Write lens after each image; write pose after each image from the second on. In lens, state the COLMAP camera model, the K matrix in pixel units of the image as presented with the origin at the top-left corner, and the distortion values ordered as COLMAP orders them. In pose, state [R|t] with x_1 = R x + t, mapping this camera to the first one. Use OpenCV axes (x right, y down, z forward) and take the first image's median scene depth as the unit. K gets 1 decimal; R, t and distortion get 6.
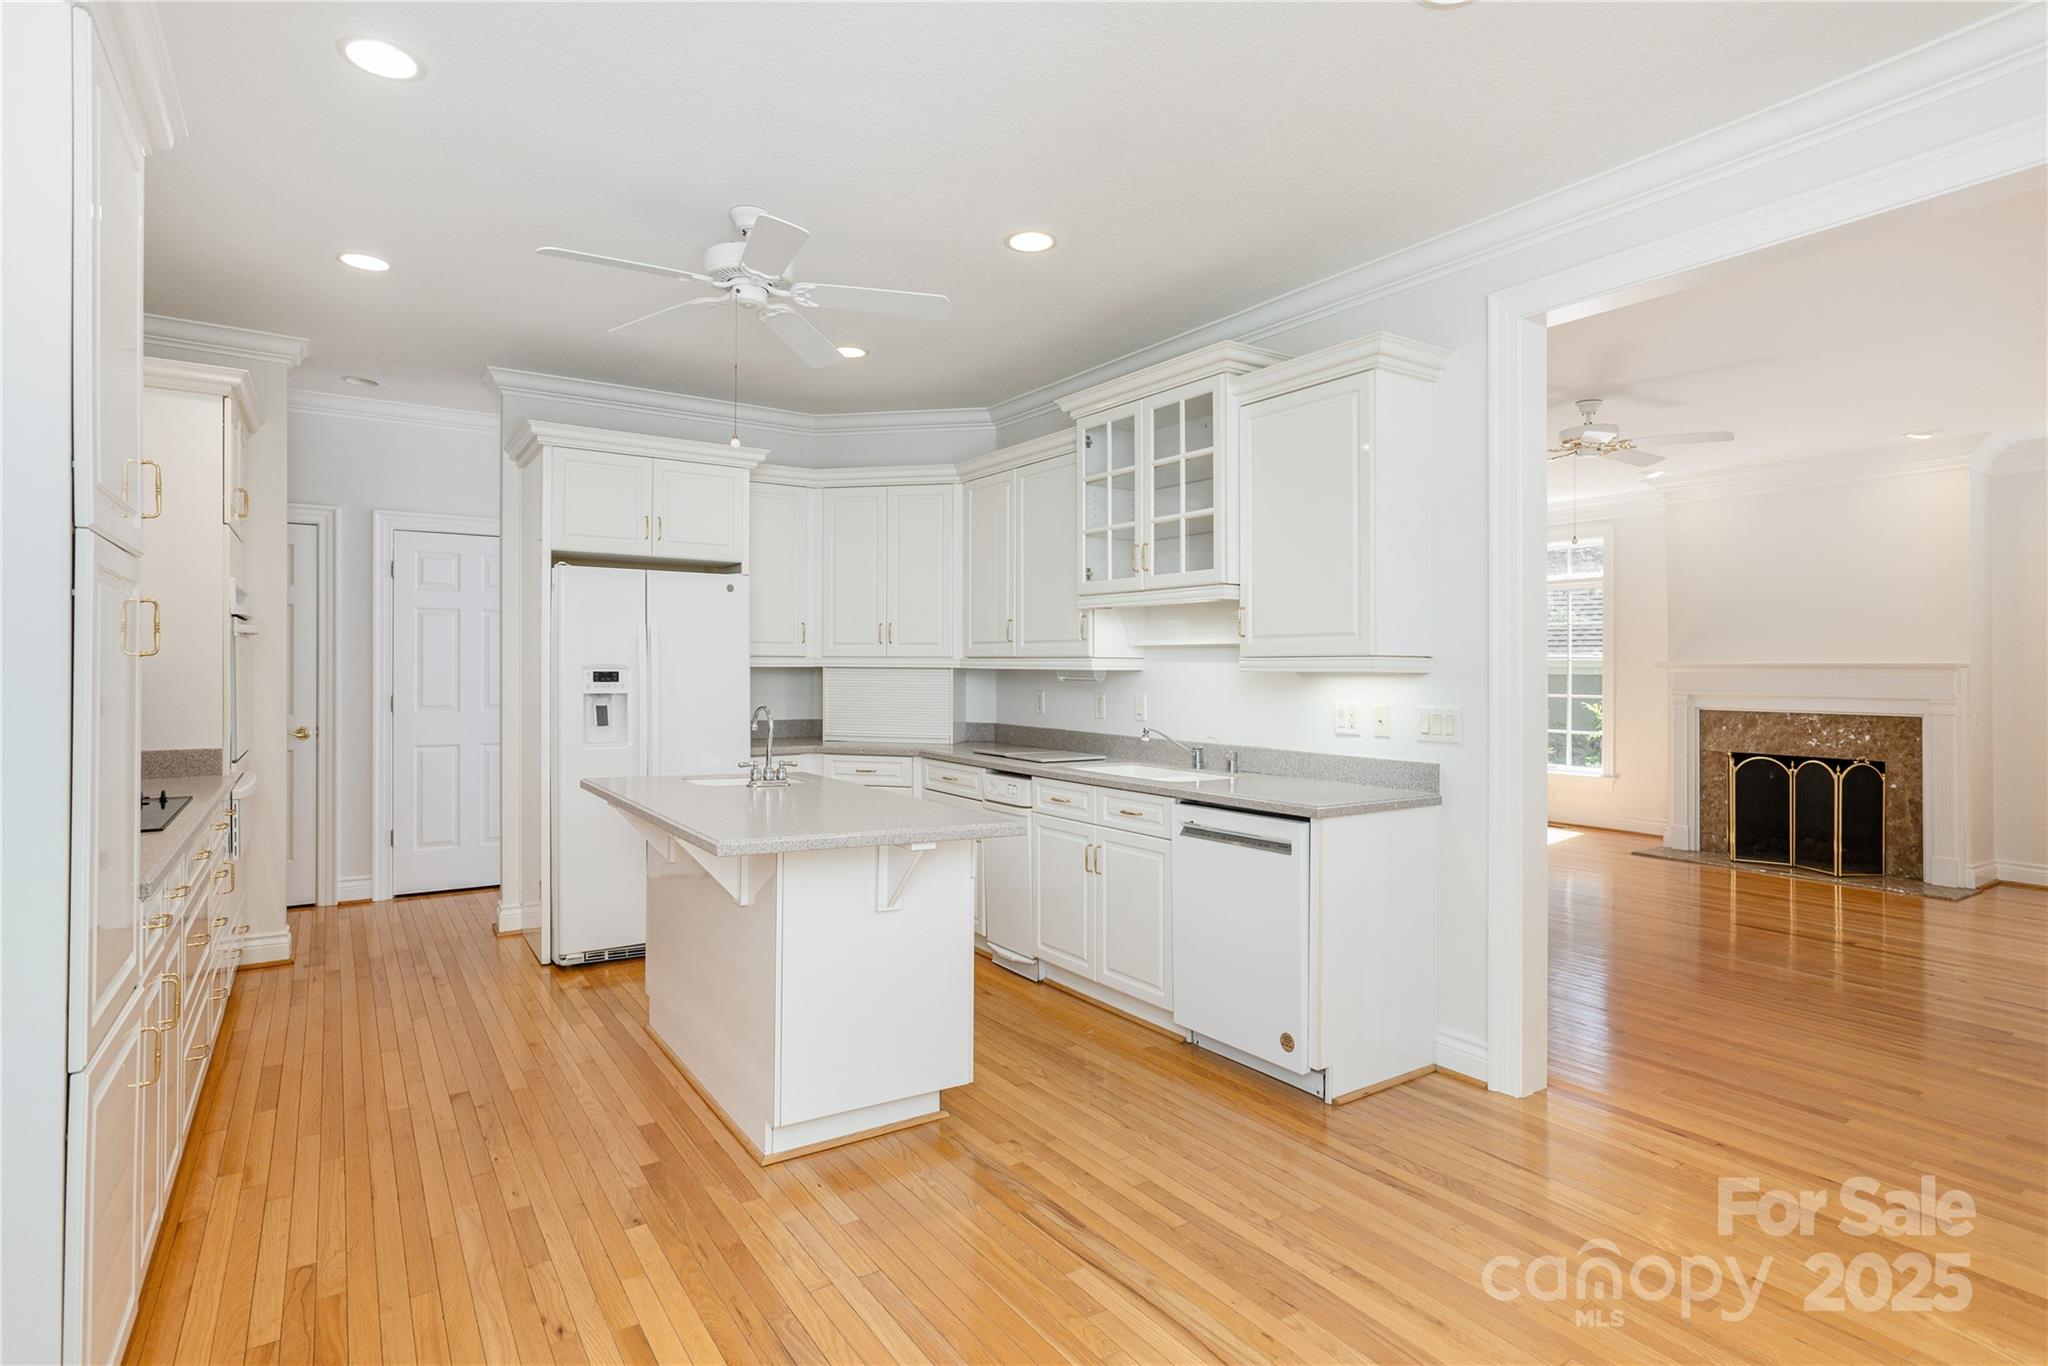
lens RADIAL K [[979.6, 0, 990.4], [0, 979.6, 666.5], [0, 0, 1]] dist [-0.004354, 0.004310]
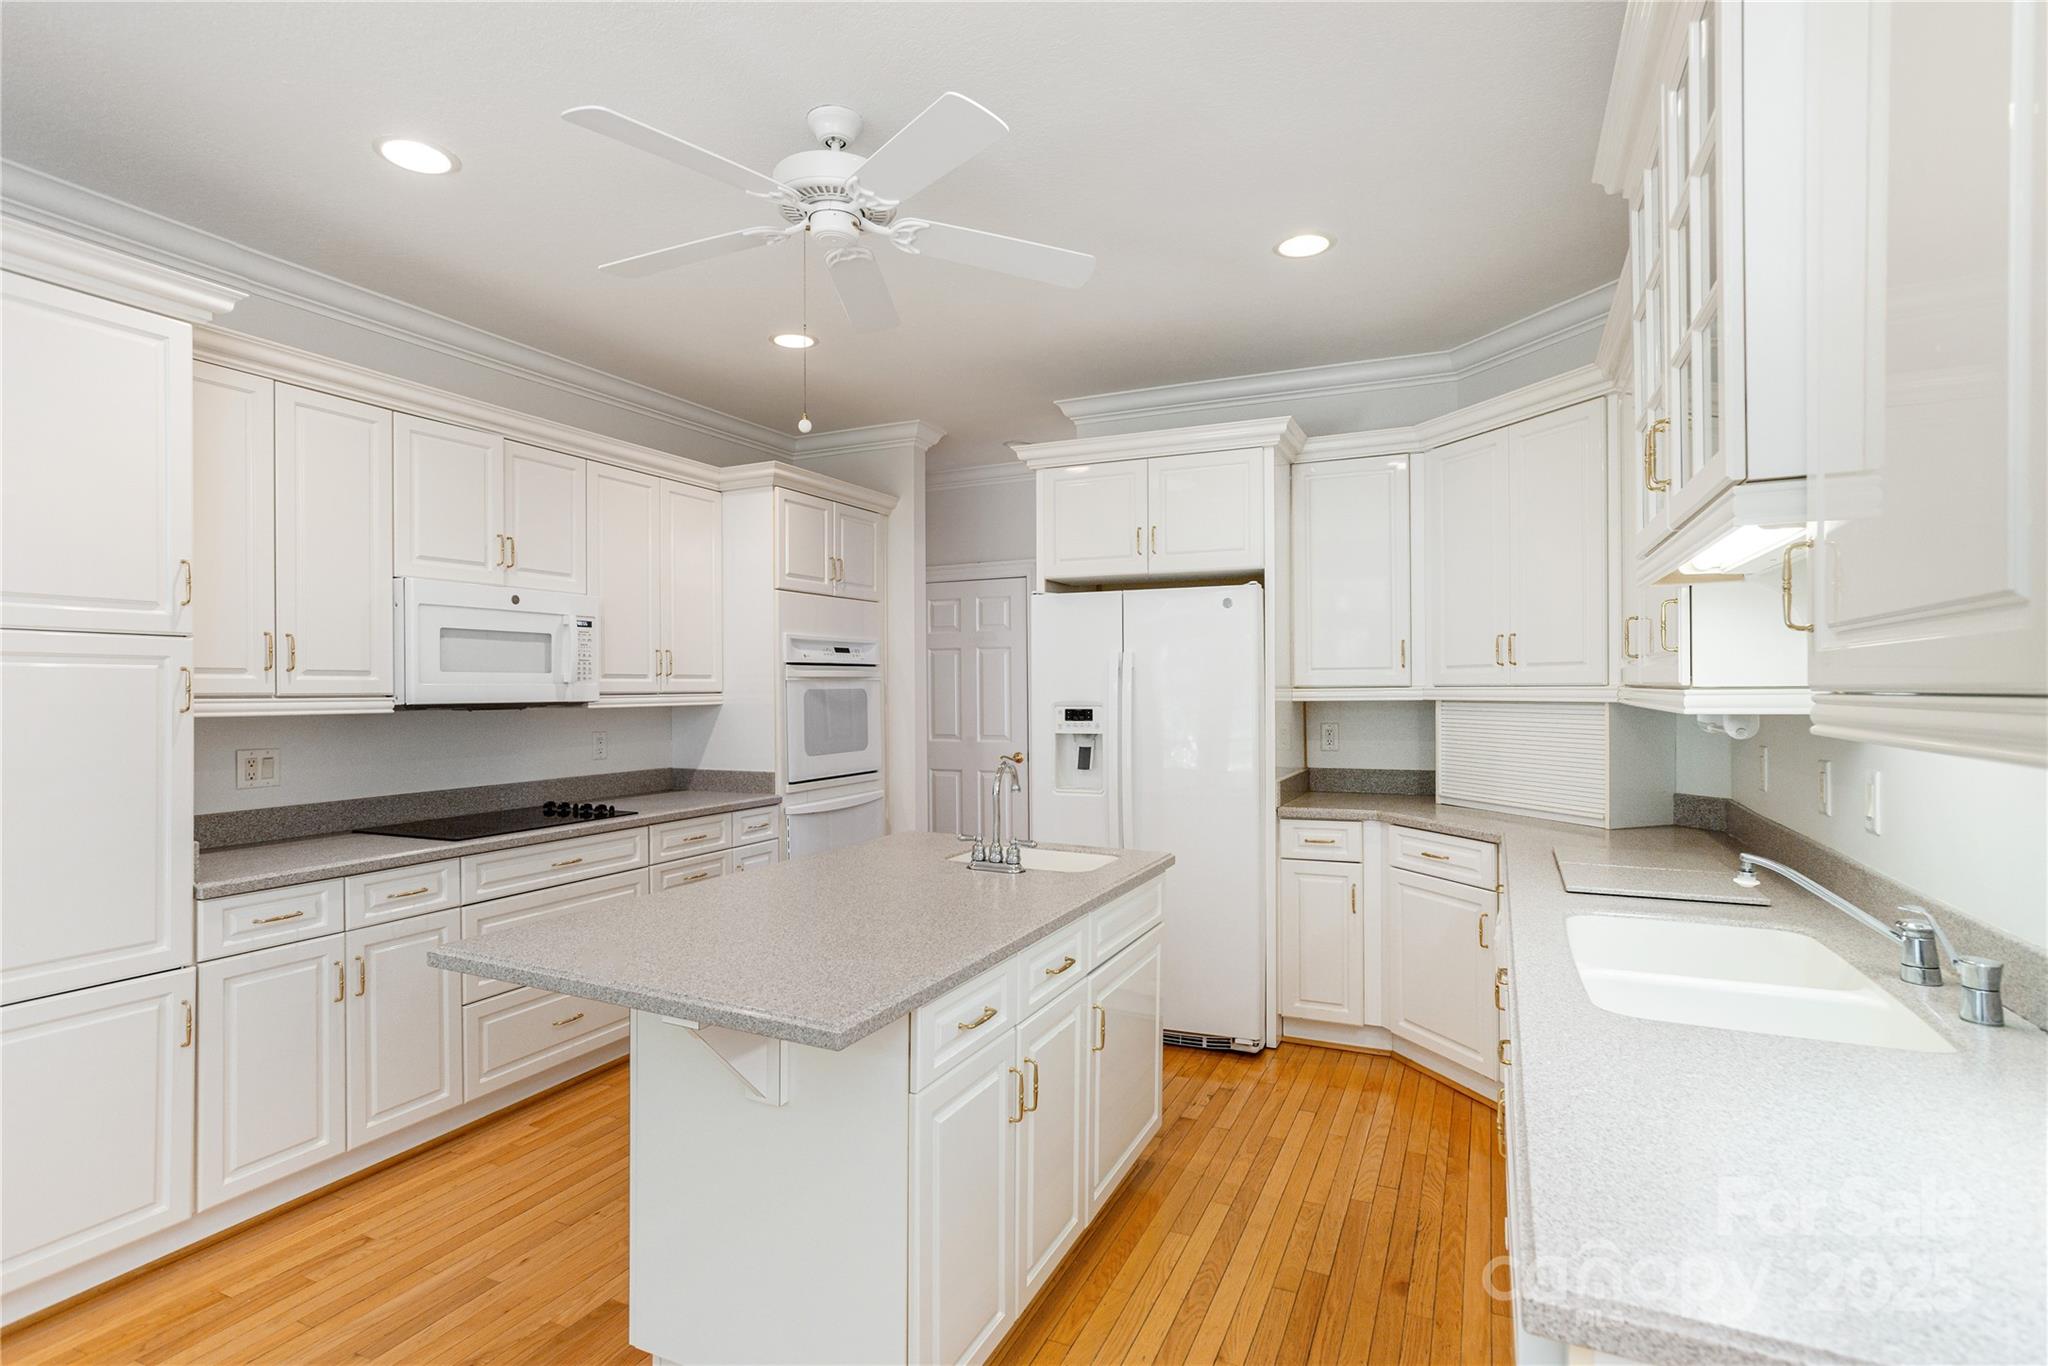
lens RADIAL K [[979.6, 0, 1066.2], [0, 979.6, 683.3], [0, 0, 1]] dist [-0.004354, 0.004310]
pose [[0.573518, -0.011606, -0.819111, 0.310079], [0.009133, 0.999928, -0.007774, -0.010527], [0.819142, -0.003023, 0.573582, 0.436504]]
